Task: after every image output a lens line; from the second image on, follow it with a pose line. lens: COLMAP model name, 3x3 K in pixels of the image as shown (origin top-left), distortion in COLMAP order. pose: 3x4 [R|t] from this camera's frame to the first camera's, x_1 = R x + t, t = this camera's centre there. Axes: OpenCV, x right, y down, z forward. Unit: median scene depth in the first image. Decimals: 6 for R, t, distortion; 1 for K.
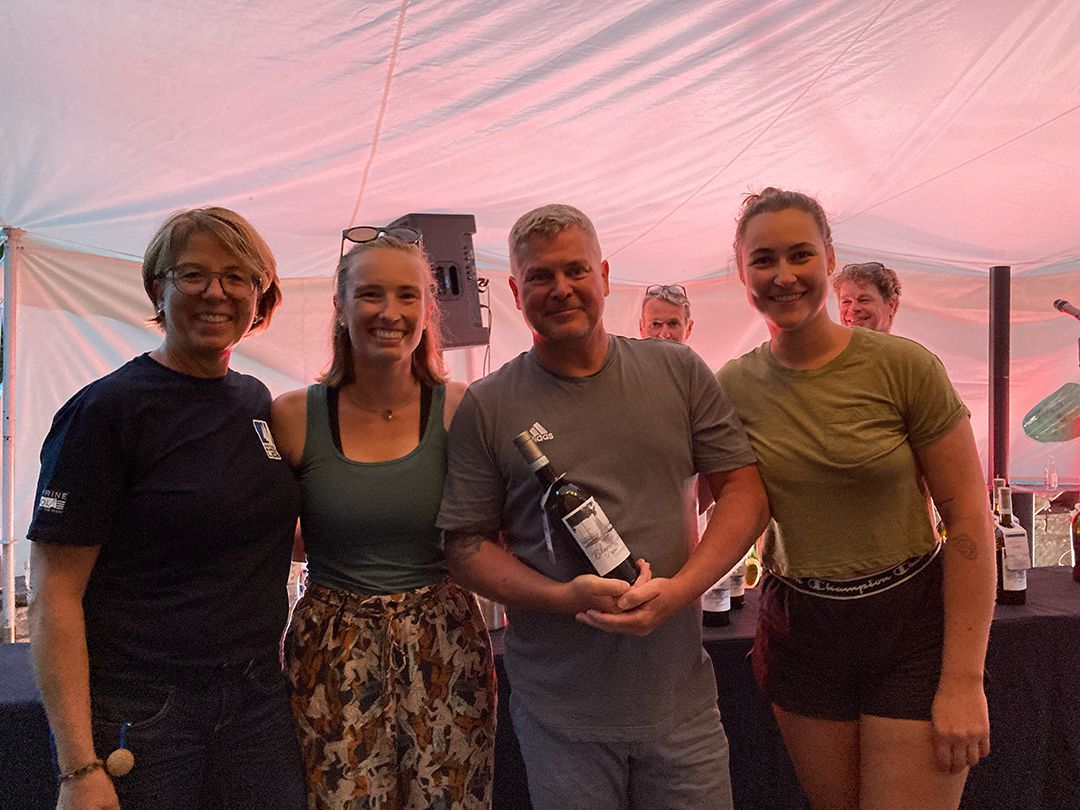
lens RADIAL K [[910.6, 0, 565.3], [0, 910.6, 402.0], [0, 0, 1]] dist [0.028522, -0.001838]
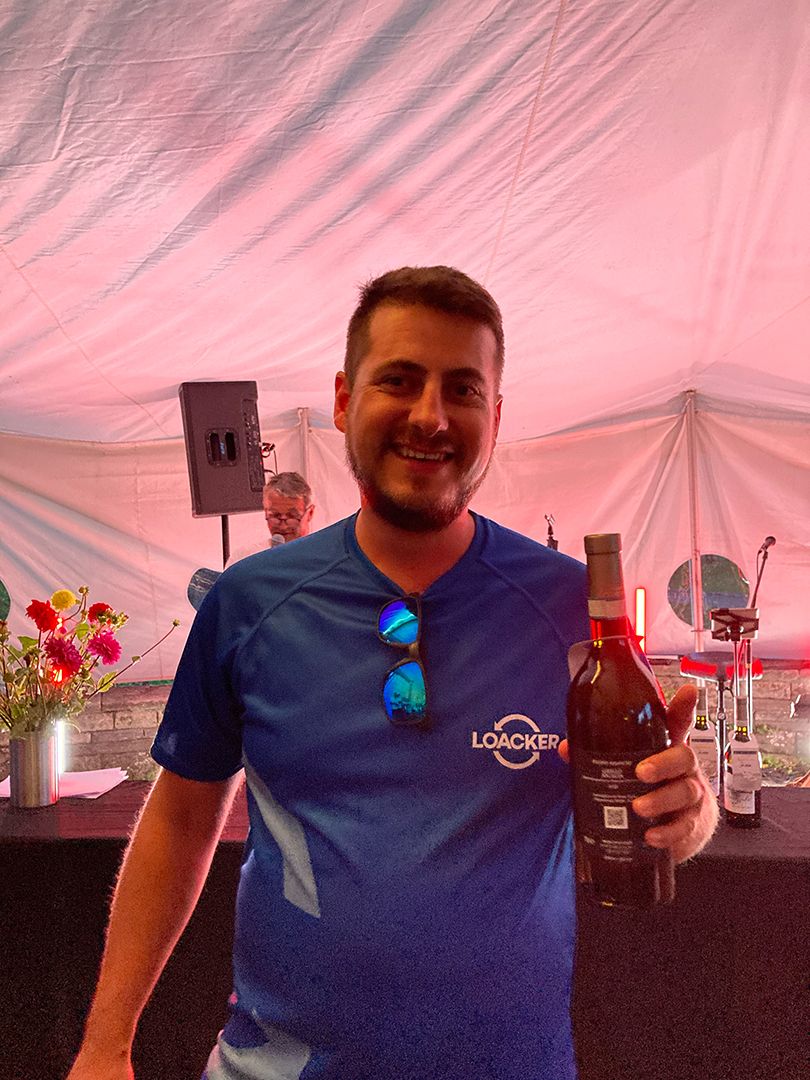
lens RADIAL K [[910.6, 0, 394.5], [0, 910.6, 513.2], [0, 0, 1]] dist [0.028522, -0.001838]
pose [[0.963890, 0.011926, -0.266033, 0.401426], [-0.018862, 0.999545, -0.023534, -0.048598], [0.265631, 0.027702, 0.963677, 0.093633]]
